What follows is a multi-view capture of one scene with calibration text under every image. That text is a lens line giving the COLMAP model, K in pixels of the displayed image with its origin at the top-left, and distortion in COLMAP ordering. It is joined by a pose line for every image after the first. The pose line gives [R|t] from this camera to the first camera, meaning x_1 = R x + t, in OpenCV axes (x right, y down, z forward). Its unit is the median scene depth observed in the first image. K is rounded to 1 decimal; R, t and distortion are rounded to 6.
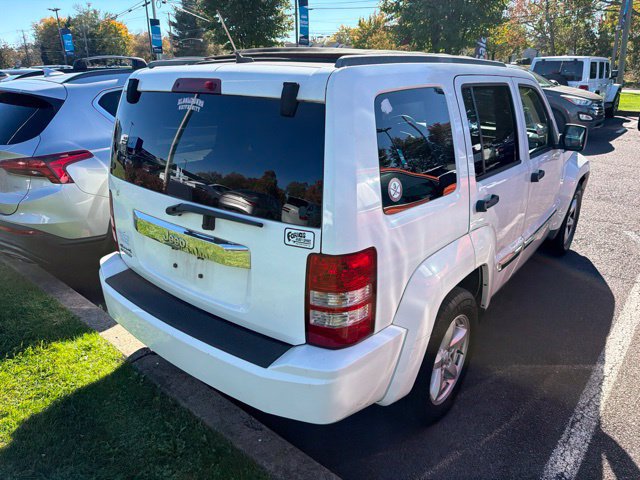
lens RADIAL K [[453.9, 0, 314.6], [0, 453.9, 228.8], [0, 0, 1]] dist [0.016773, -0.023179]
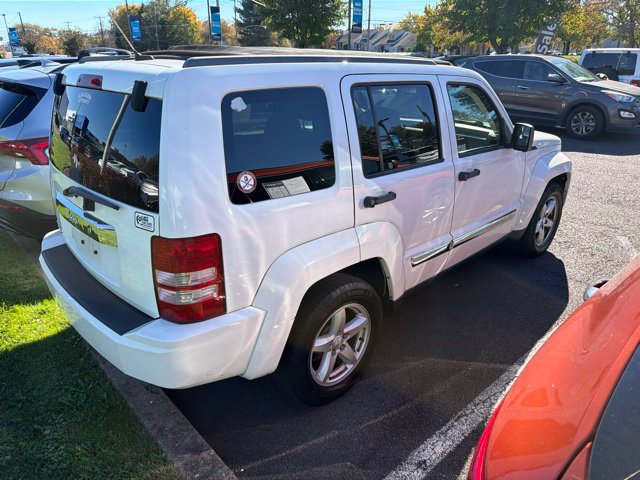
lens RADIAL K [[453.9, 0, 321.1], [0, 453.9, 233.9], [0, 0, 1]] dist [0.016773, -0.023179]
pose [[0.992544, 0.053161, -0.109683, 0.329109], [-0.049457, 0.998119, 0.036220, -0.006981], [0.111402, -0.030526, 0.993306, -0.042117]]
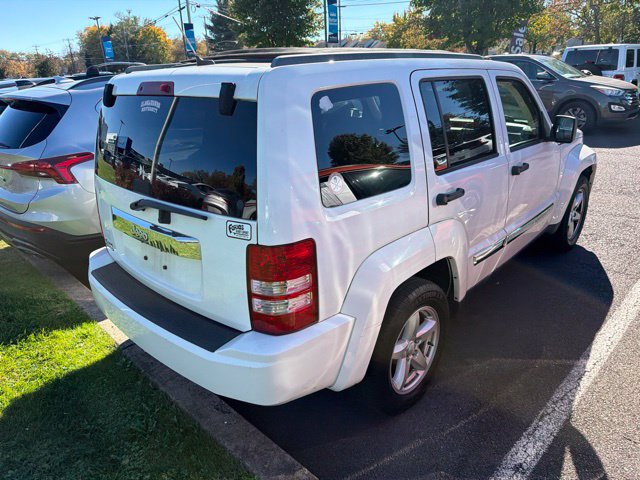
lens RADIAL K [[453.9, 0, 313.8], [0, 453.9, 234.0], [0, 0, 1]] dist [0.016773, -0.023179]
pose [[0.996604, -0.005262, -0.082176, 0.144873], [0.006345, 0.999896, 0.012928, 0.011029], [0.082100, -0.013406, 0.996534, -0.027986]]
